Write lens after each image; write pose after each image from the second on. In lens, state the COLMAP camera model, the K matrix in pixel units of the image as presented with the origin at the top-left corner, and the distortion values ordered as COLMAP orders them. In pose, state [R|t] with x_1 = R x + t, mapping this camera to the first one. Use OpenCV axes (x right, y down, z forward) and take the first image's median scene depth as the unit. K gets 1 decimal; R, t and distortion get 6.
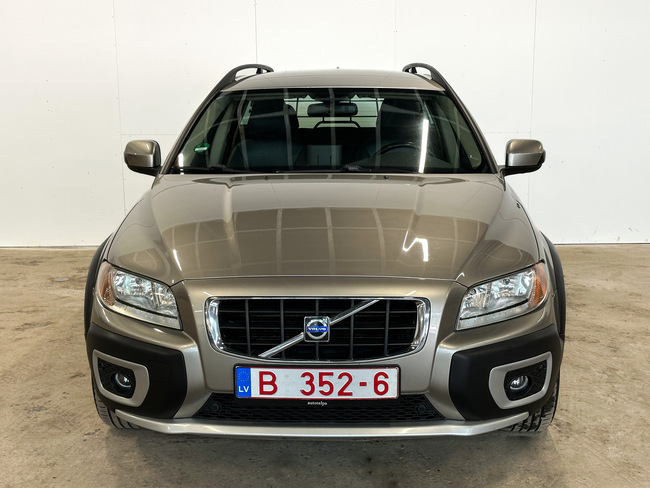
lens RADIAL K [[912.5, 0, 330.9], [0, 912.5, 265.9], [0, 0, 1]] dist [0.122826, 0.000000]
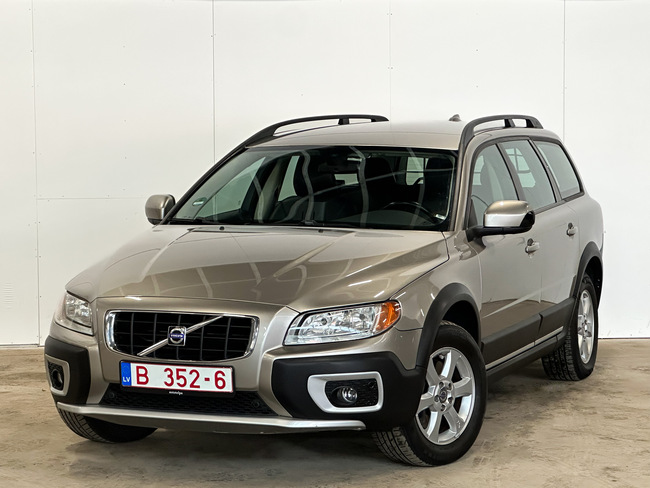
lens RADIAL K [[1827.7, 0, 325.1], [0, 1827.7, 249.8], [0, 0, 1]] dist [0.218292, 0.000000]
pose [[0.941675, 0.029086, -0.335264, 1.069693], [-0.064965, 0.993230, -0.096302, 0.186106], [0.330193, 0.112465, 0.937189, -1.431179]]
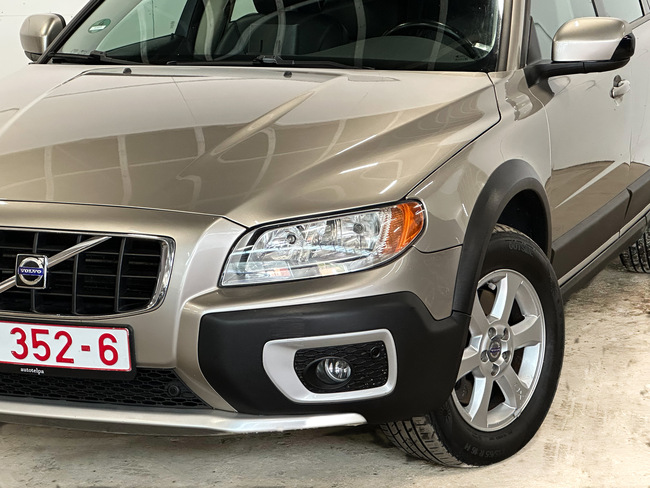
lens RADIAL K [[1827.7, 0, 332.0], [0, 1827.7, 240.7], [0, 0, 1]] dist [0.218292, 0.000000]
pose [[0.944238, 0.048209, -0.325715, 0.705014], [-0.050166, 0.998738, 0.002393, 0.027847], [0.325419, 0.014081, 0.945465, -0.349366]]
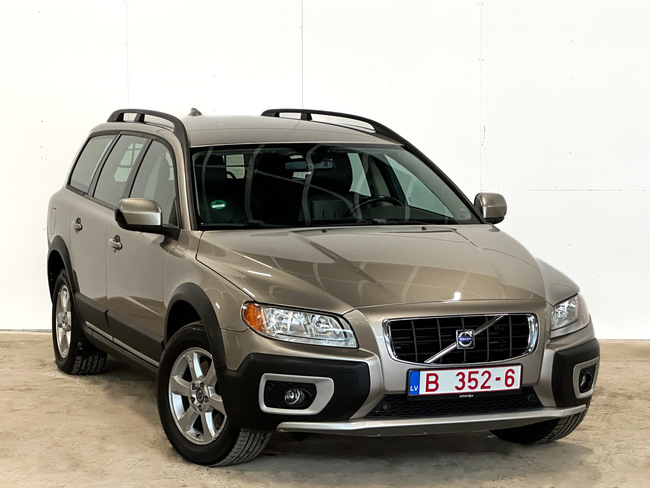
lens RADIAL K [[1890.9, 0, 323.8], [0, 1890.9, 245.9], [0, 0, 1]] dist [-0.255235, 0.000000]
pose [[0.929558, -0.022949, 0.367962, -1.202782], [0.060371, 0.994064, -0.090515, 0.168982], [-0.363700, 0.106353, 0.925425, -1.465645]]
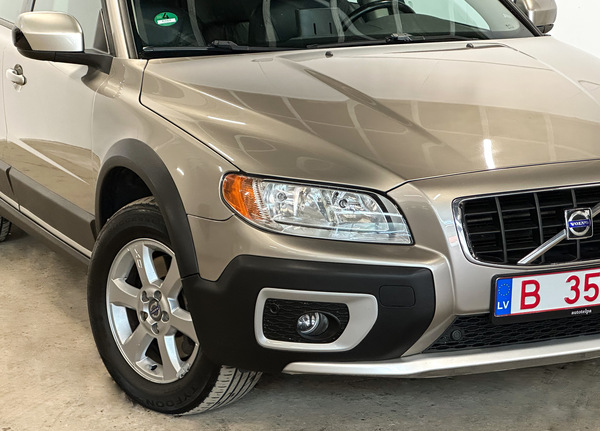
lens RADIAL K [[1665.6, 0, 299.2], [0, 1665.6, 256.8], [0, 0, 1]] dist [0.084964, 0.000000]
pose [[0.907052, -0.100108, 0.408944, -0.872889], [0.093099, 0.994967, 0.037067, 0.018789], [-0.410596, 0.004450, 0.911806, -0.292134]]
